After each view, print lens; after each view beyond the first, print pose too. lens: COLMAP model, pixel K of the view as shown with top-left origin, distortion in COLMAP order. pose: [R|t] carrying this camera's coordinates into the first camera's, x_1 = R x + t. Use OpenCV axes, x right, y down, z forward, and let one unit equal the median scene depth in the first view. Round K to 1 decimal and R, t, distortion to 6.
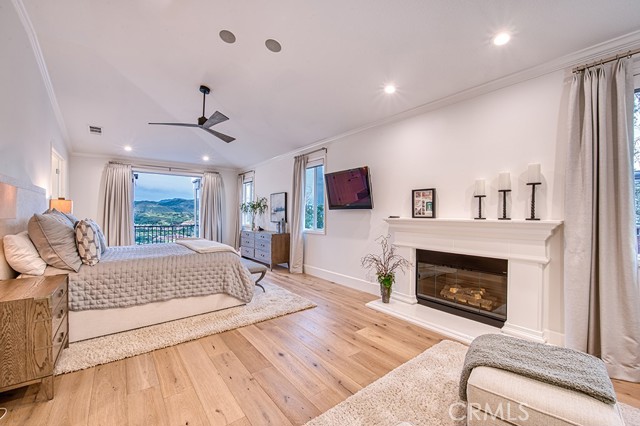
lens RADIAL K [[256.8, 0, 320.0], [0, 256.8, 217.4], [0, 0, 1]] dist [-0.000423, -0.000100]
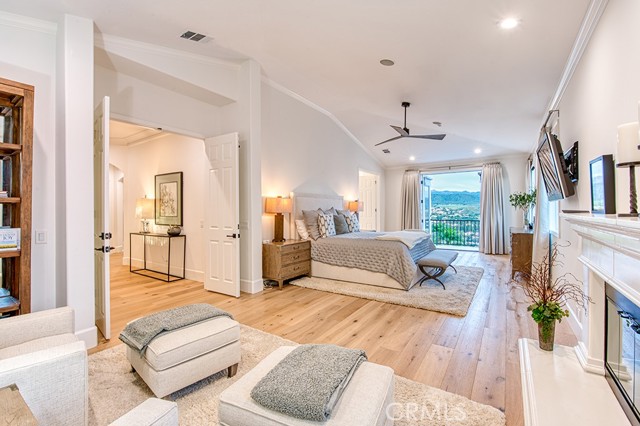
lens RADIAL K [[260.2, 0, 322.8], [0, 260.2, 212.3], [0, 0, 1]] dist [-0.000727, -0.000051]
pose [[0.349081, 0.002466, -0.937089, 0.764248], [-0.001444, 0.999997, 0.002094, -0.001711], [0.937091, 0.000623, 0.349084, 0.314215]]
